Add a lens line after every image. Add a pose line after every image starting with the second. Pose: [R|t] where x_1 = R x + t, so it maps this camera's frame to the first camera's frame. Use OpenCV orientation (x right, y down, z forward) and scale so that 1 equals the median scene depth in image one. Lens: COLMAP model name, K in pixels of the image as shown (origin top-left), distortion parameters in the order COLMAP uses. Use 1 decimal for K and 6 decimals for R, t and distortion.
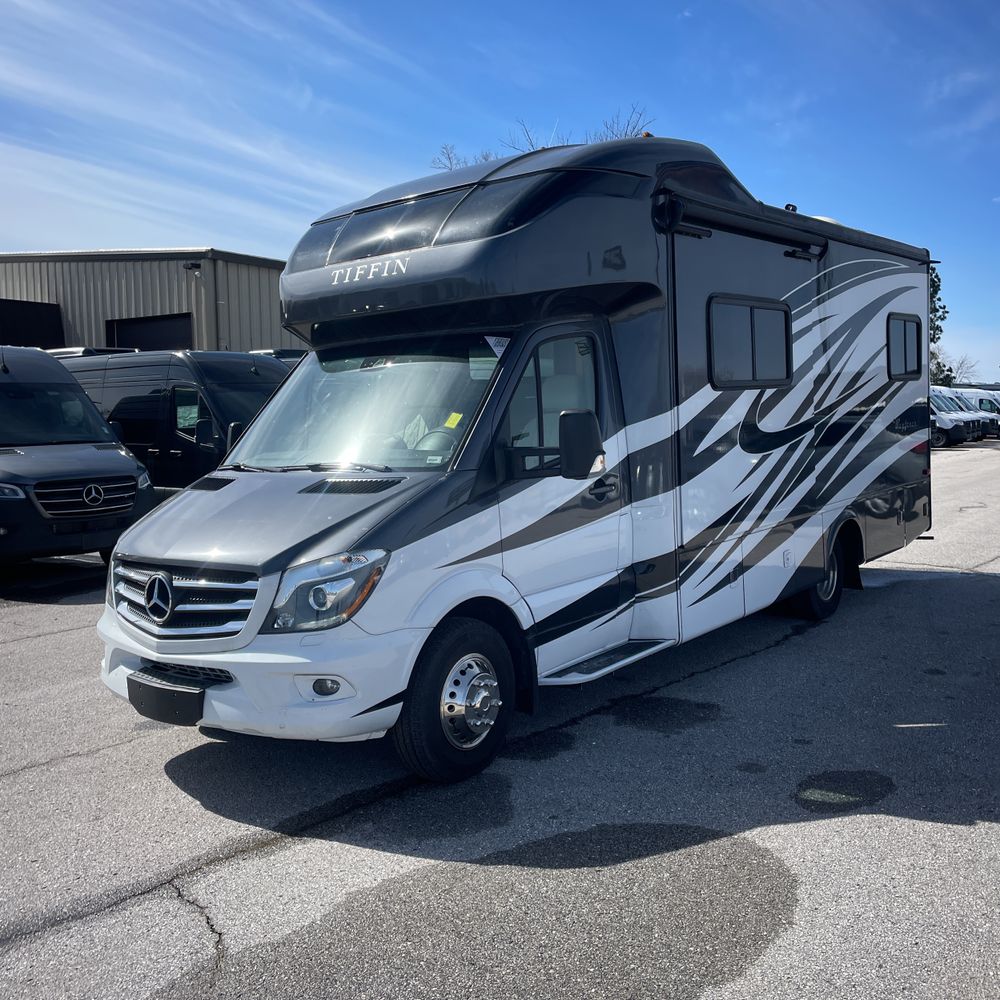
lens RADIAL K [[1018.7, 0, 494.7], [0, 1018.7, 487.8], [0, 0, 1]] dist [0.048363, 0.000000]
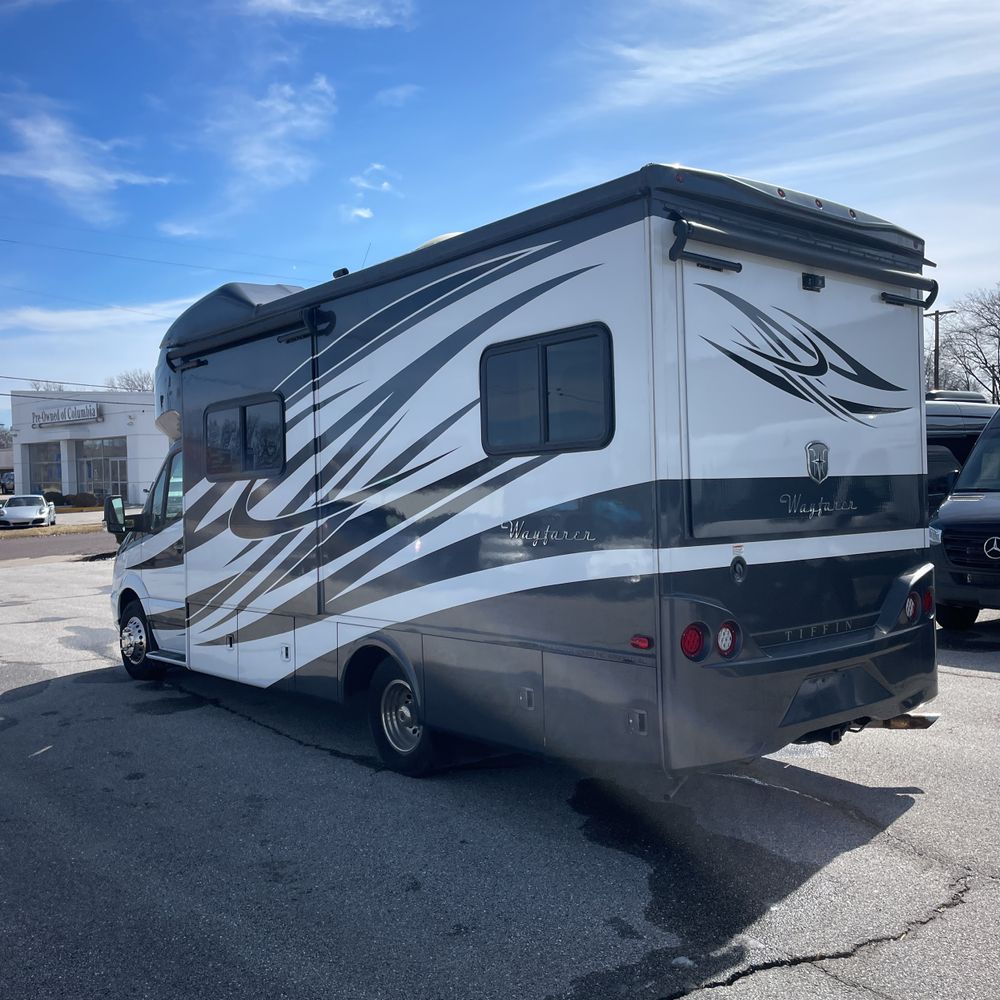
lens RADIAL K [[1018.7, 0, 487.3], [0, 1018.7, 480.2], [0, 0, 1]] dist [0.048363, 0.000000]
pose [[-0.193726, 0.029329, -0.980617, 1.313424], [-0.043693, 0.998303, 0.038489, -0.153366], [0.980082, 0.050303, -0.192116, 1.502286]]
